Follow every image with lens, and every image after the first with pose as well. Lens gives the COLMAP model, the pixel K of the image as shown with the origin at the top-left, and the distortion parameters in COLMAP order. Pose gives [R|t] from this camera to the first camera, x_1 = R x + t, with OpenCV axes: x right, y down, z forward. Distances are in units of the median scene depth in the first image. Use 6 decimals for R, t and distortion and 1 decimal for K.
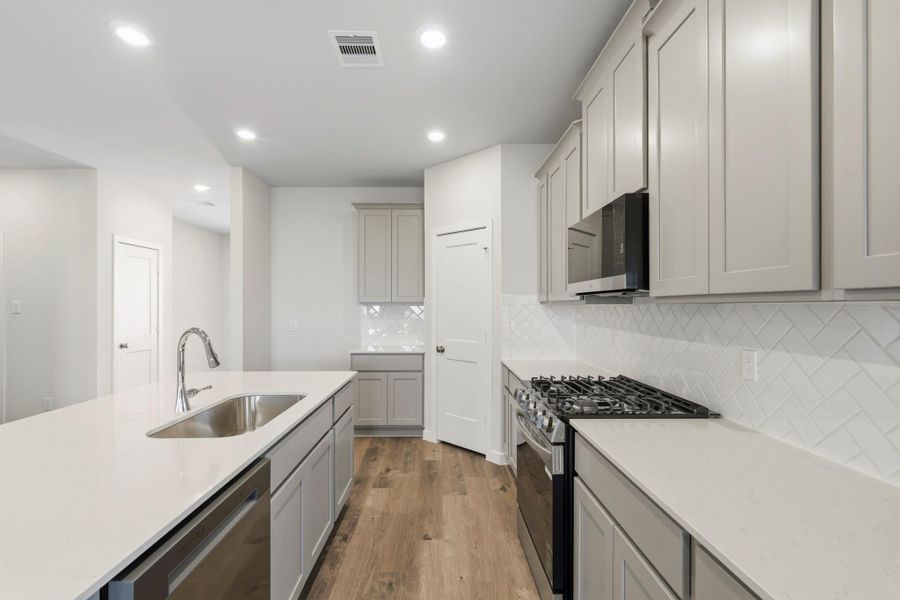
lens RADIAL K [[403.9, 0, 448.3], [0, 403.9, 305.8], [0, 0, 1]] dist [0.000809, -0.000159]
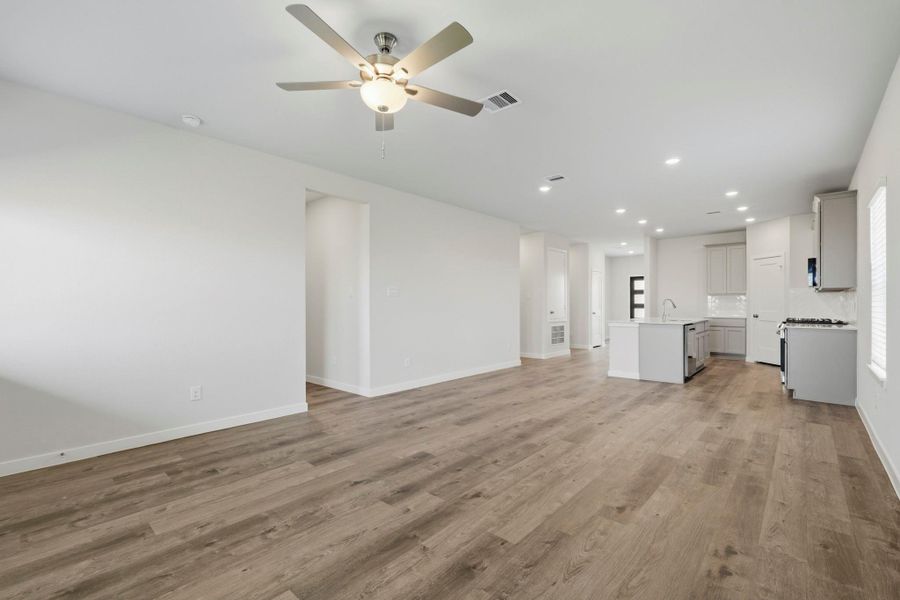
lens RADIAL K [[403.9, 0, 448.3], [0, 403.9, 305.8], [0, 0, 1]] dist [0.000809, -0.000159]
pose [[0.734070, -0.002622, -0.679069, 0.223525], [0.011065, 0.999906, 0.008100, 0.022993], [0.678984, -0.013460, 0.734030, -1.522832]]
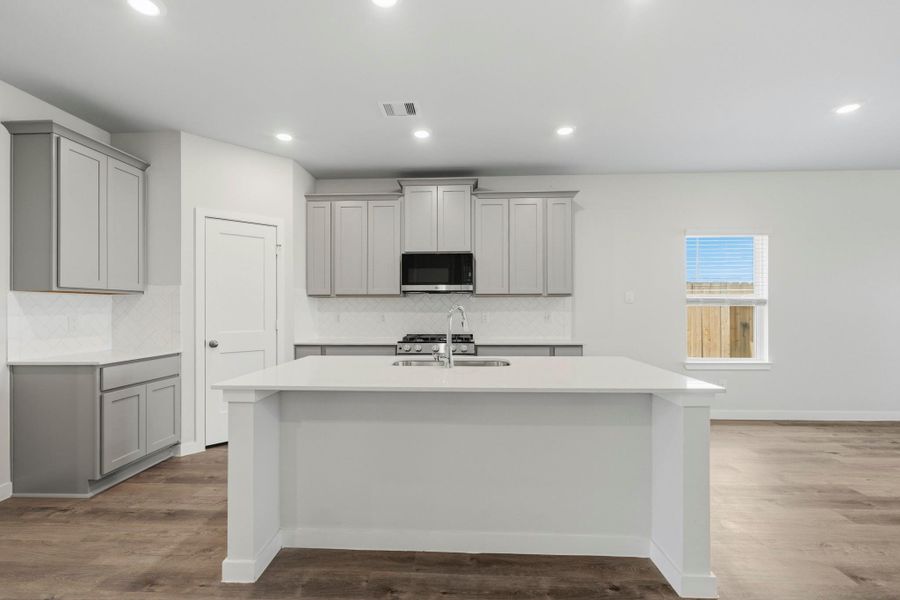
lens RADIAL K [[403.9, 0, 448.3], [0, 403.9, 305.8], [0, 0, 1]] dist [0.000809, -0.000159]
pose [[0.071870, 0.007601, 0.997385, -0.874321], [0.003425, 0.999963, -0.007867, 0.030846], [-0.997408, 0.003982, 0.071842, 0.403314]]
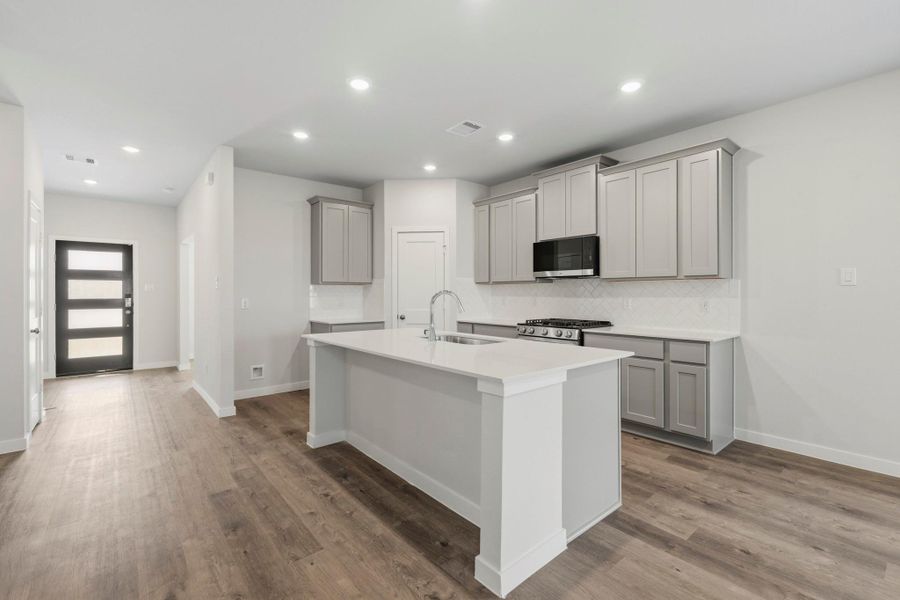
lens RADIAL K [[399.2, 0, 448.9], [0, 399.2, 293.4], [0, 0, 1]] dist [0.000684, 0.000127]
pose [[0.784788, 0.002058, 0.619760, -0.713938], [-0.000204, 0.999995, -0.003063, 0.031820], [-0.619764, 0.002278, 0.784785, -0.141976]]
